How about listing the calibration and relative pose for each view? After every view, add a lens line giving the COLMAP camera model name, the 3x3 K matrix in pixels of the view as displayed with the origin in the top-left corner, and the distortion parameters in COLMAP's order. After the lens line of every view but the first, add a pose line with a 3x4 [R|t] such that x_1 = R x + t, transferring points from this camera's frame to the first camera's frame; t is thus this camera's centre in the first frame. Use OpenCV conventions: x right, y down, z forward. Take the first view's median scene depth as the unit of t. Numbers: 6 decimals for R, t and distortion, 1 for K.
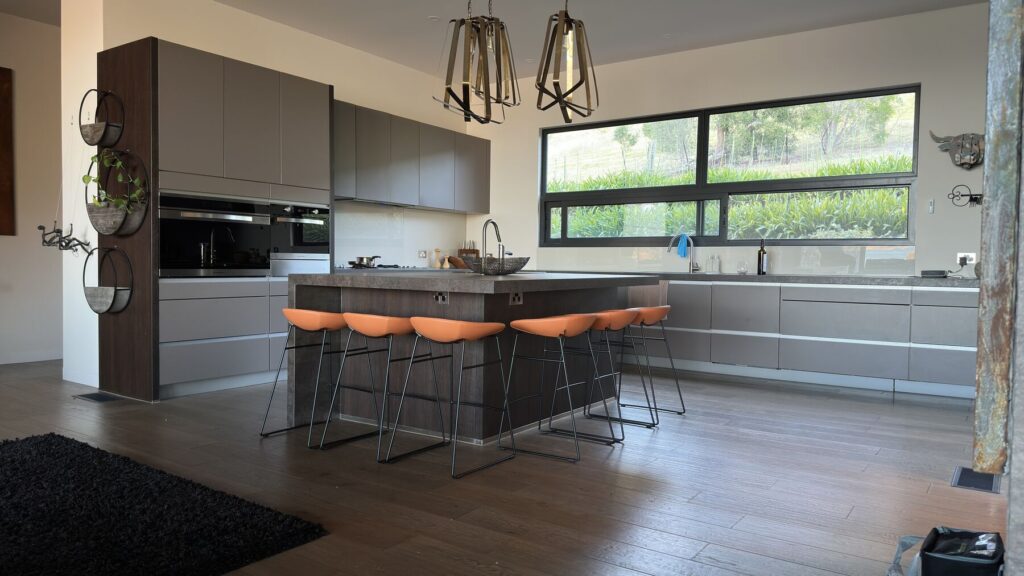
lens RADIAL K [[716.2, 0, 526.7], [0, 716.2, 289.8], [0, 0, 1]] dist [0.056718, -0.057197]
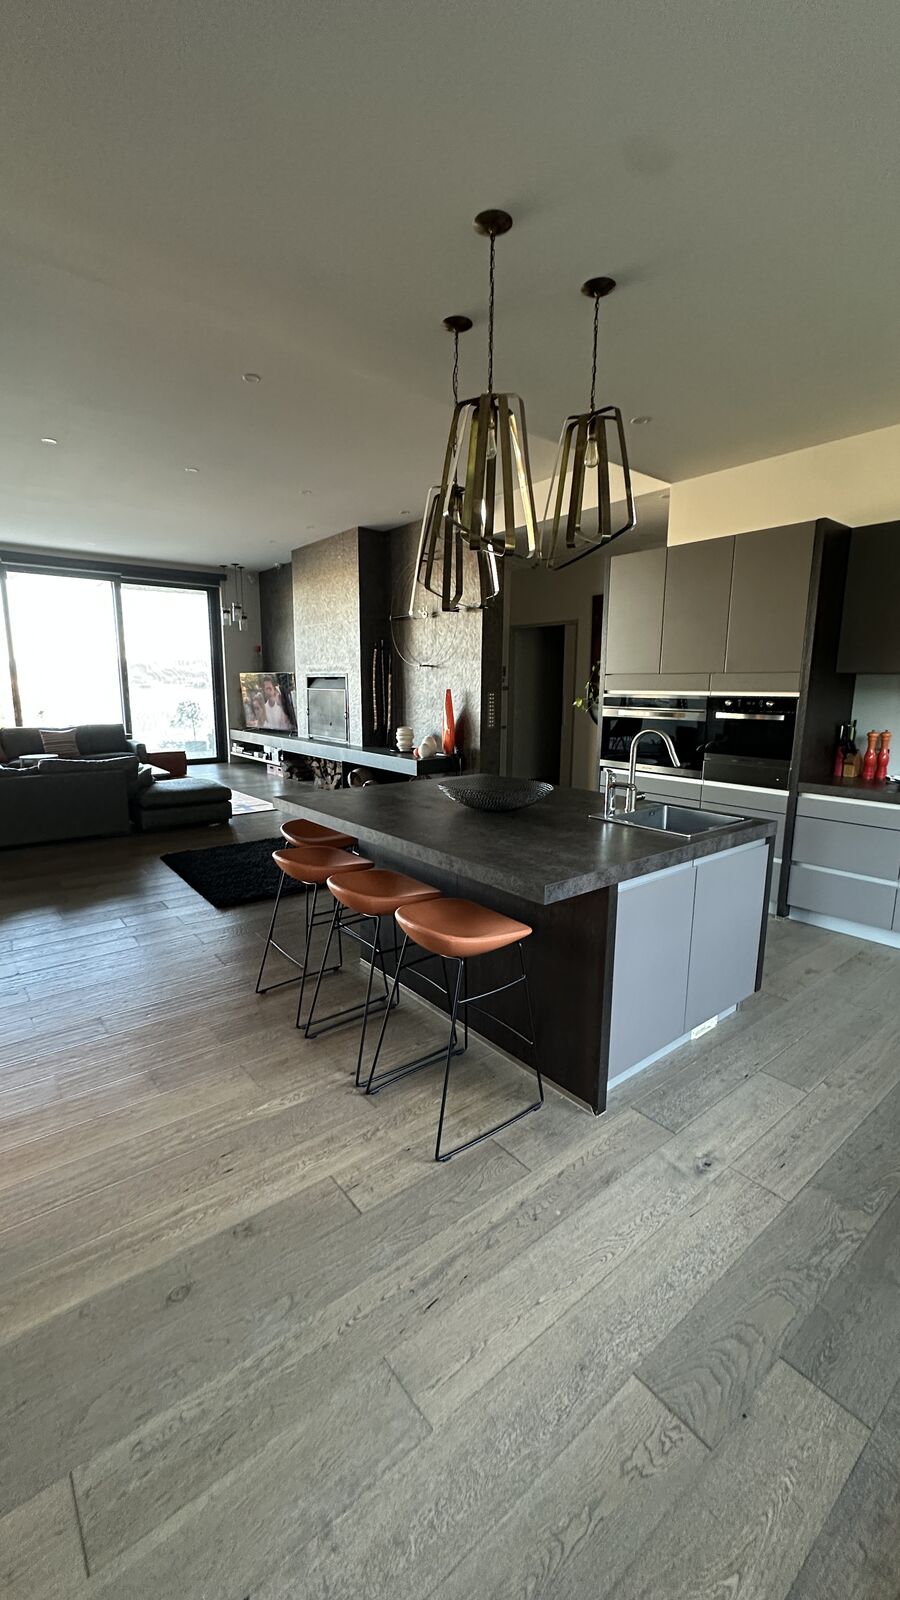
lens RADIAL K [[633.5, 0, 447.6], [0, 633.5, 801.7], [0, 0, 1]] dist [0.002979, -0.000044]
pose [[-0.306233, 0.147158, -0.940514, 0.502519], [-0.055477, 0.983542, 0.171954, -0.115385], [0.950339, 0.104835, -0.293029, 0.993577]]
